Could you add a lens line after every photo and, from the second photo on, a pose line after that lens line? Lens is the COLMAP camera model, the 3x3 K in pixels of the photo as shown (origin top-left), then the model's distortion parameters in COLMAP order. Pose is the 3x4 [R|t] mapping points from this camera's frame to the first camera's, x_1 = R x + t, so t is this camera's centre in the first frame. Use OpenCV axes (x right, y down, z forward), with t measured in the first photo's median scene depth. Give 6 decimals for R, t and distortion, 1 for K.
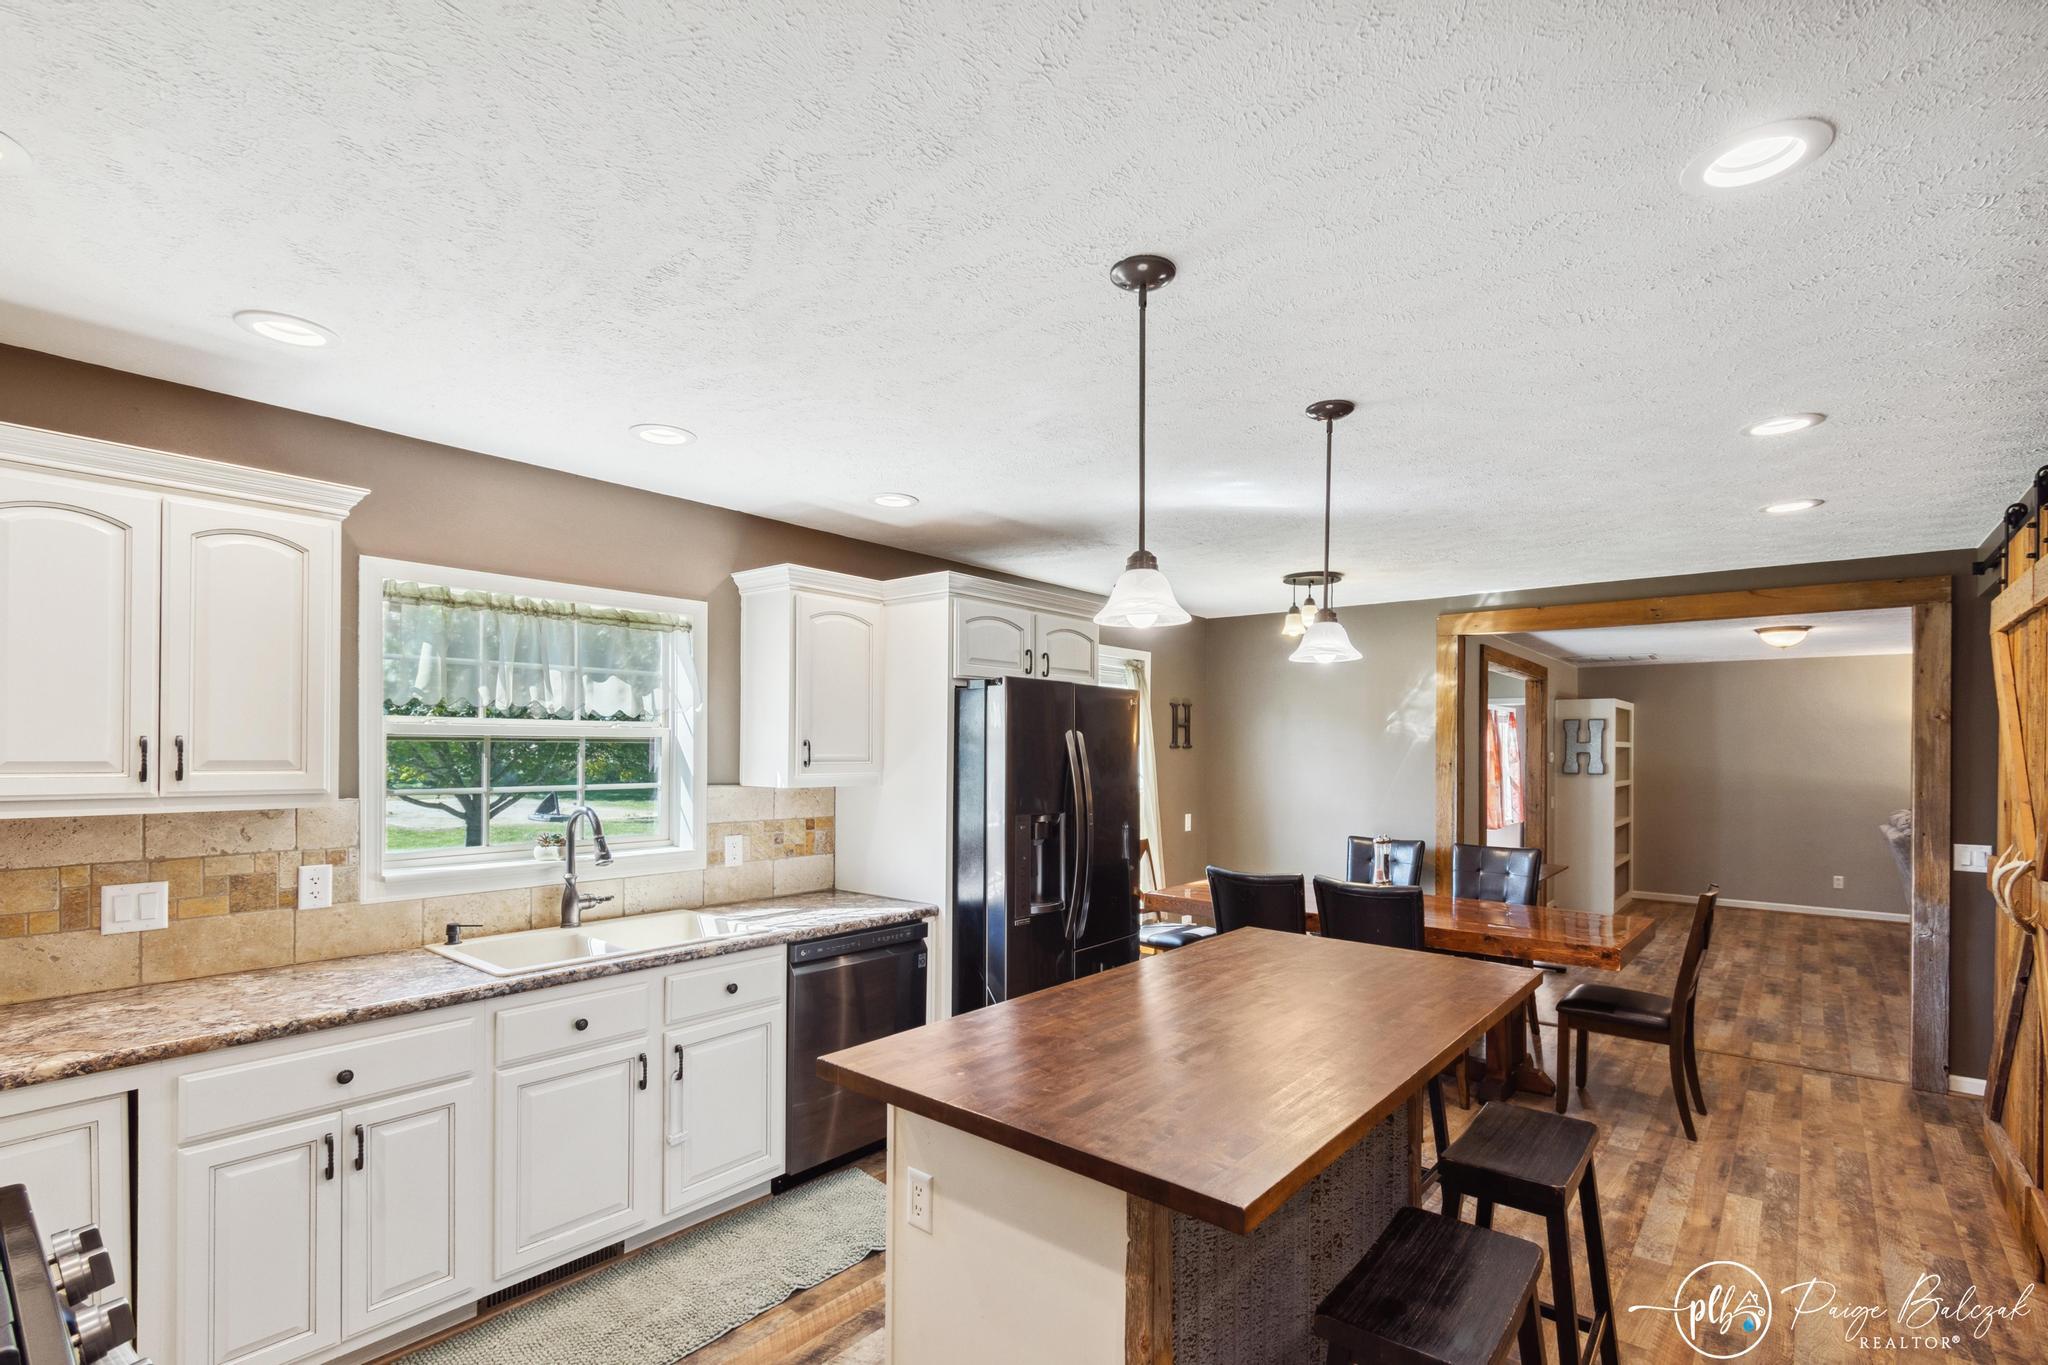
lens RADIAL K [[940.7, 0, 1026.2], [0, 940.7, 757.8], [0, 0, 1]] dist [0.001646, 0.000225]
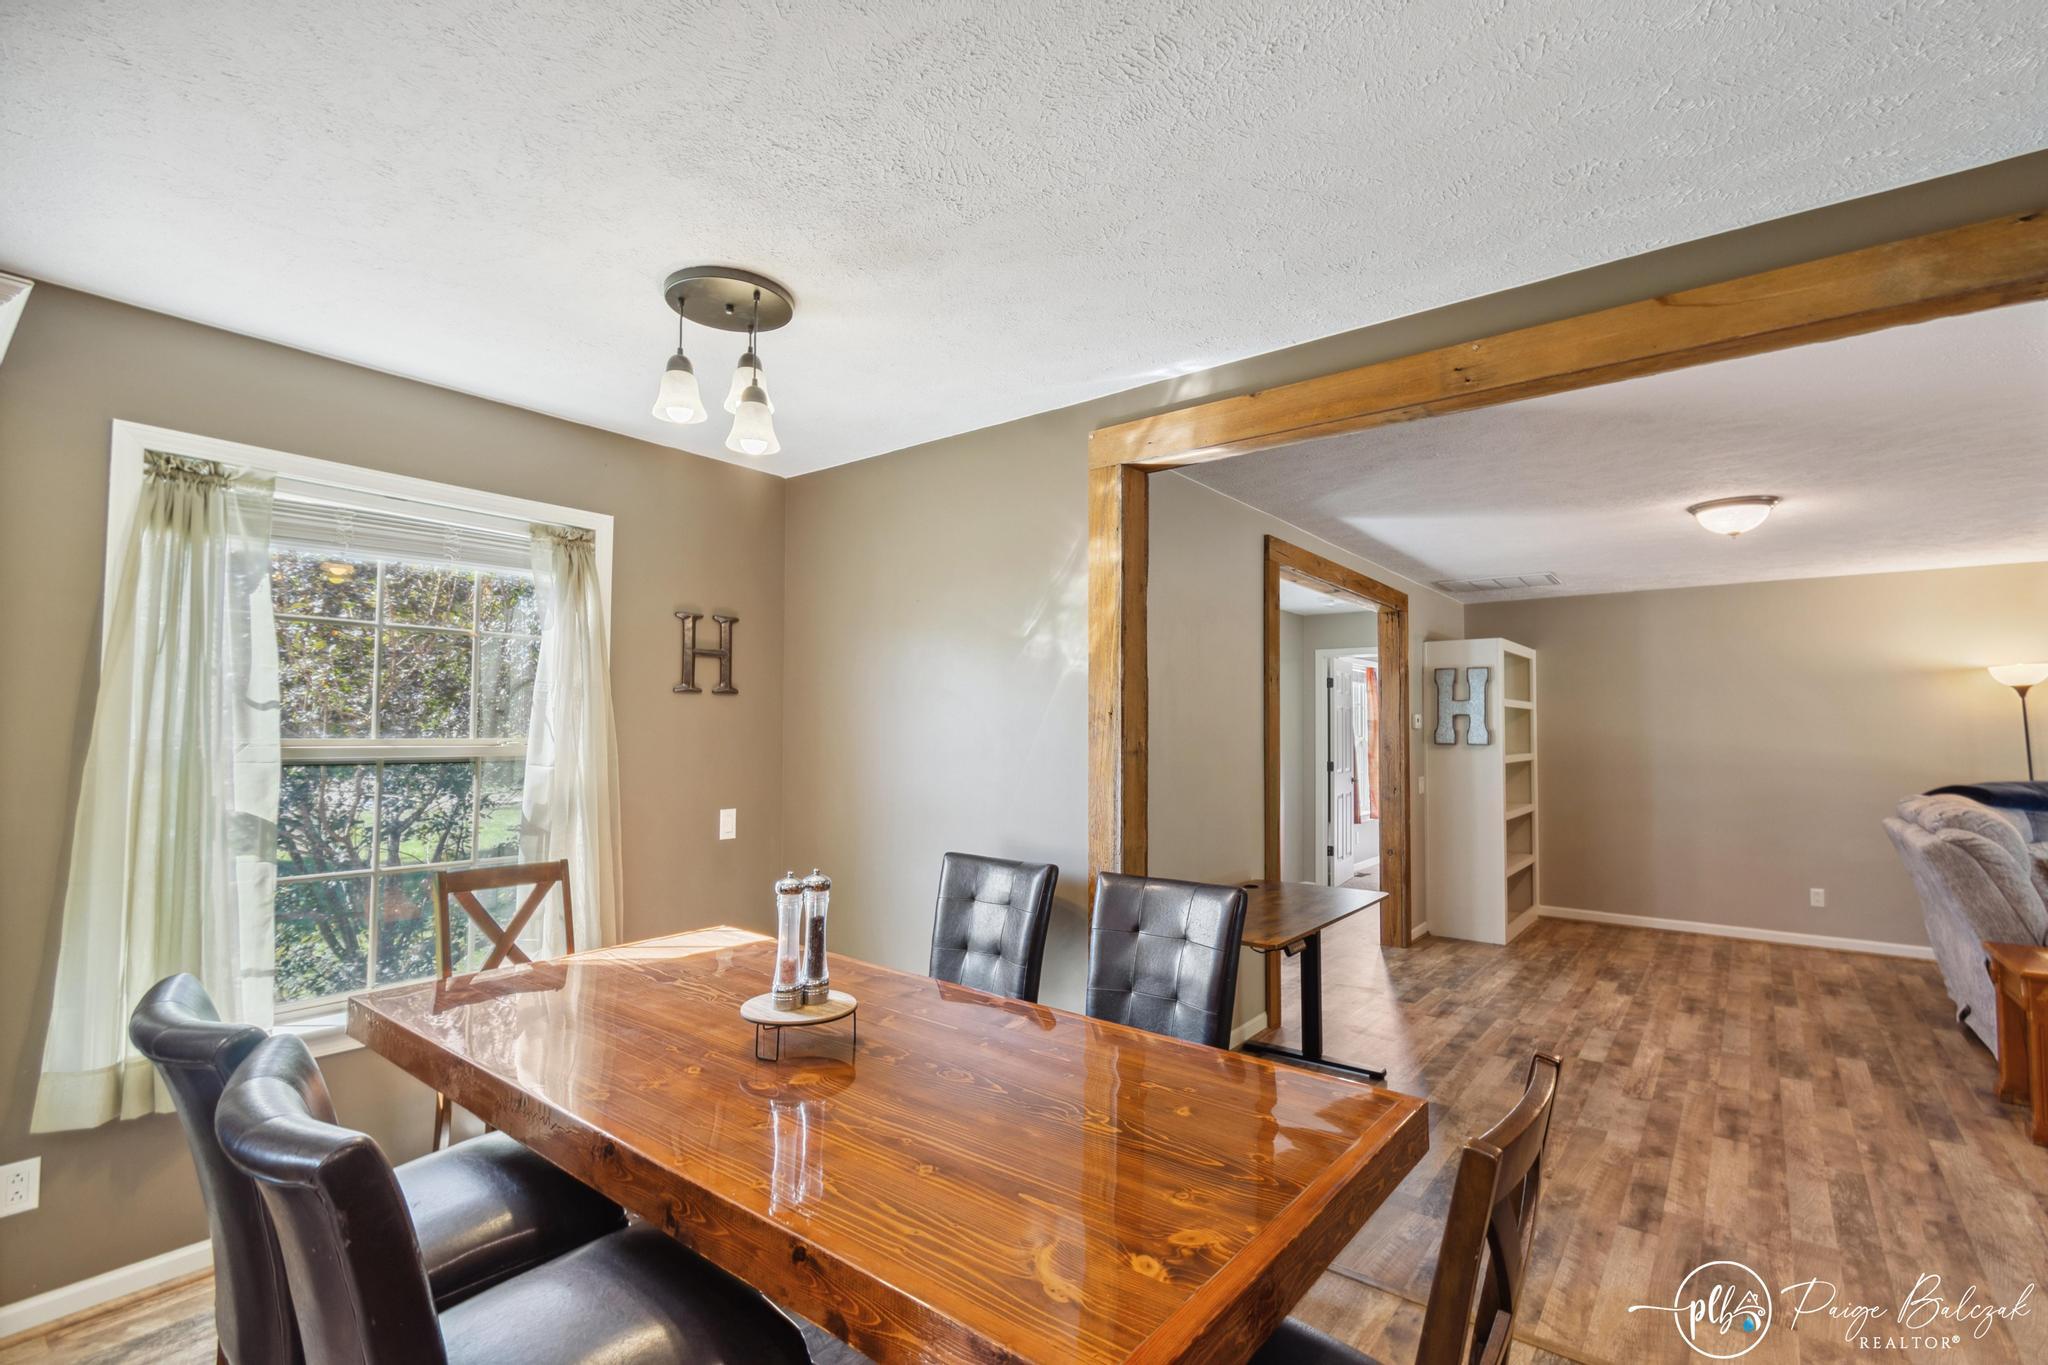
lens RADIAL K [[940.7, 0, 1018.4], [0, 940.7, 708.4], [0, 0, 1]] dist [0.001646, 0.000225]
pose [[0.999592, -0.000398, 0.028577, 0.294362], [0.001318, 0.999481, -0.032180, 0.015219], [-0.028549, 0.032204, 0.999073, 0.370935]]
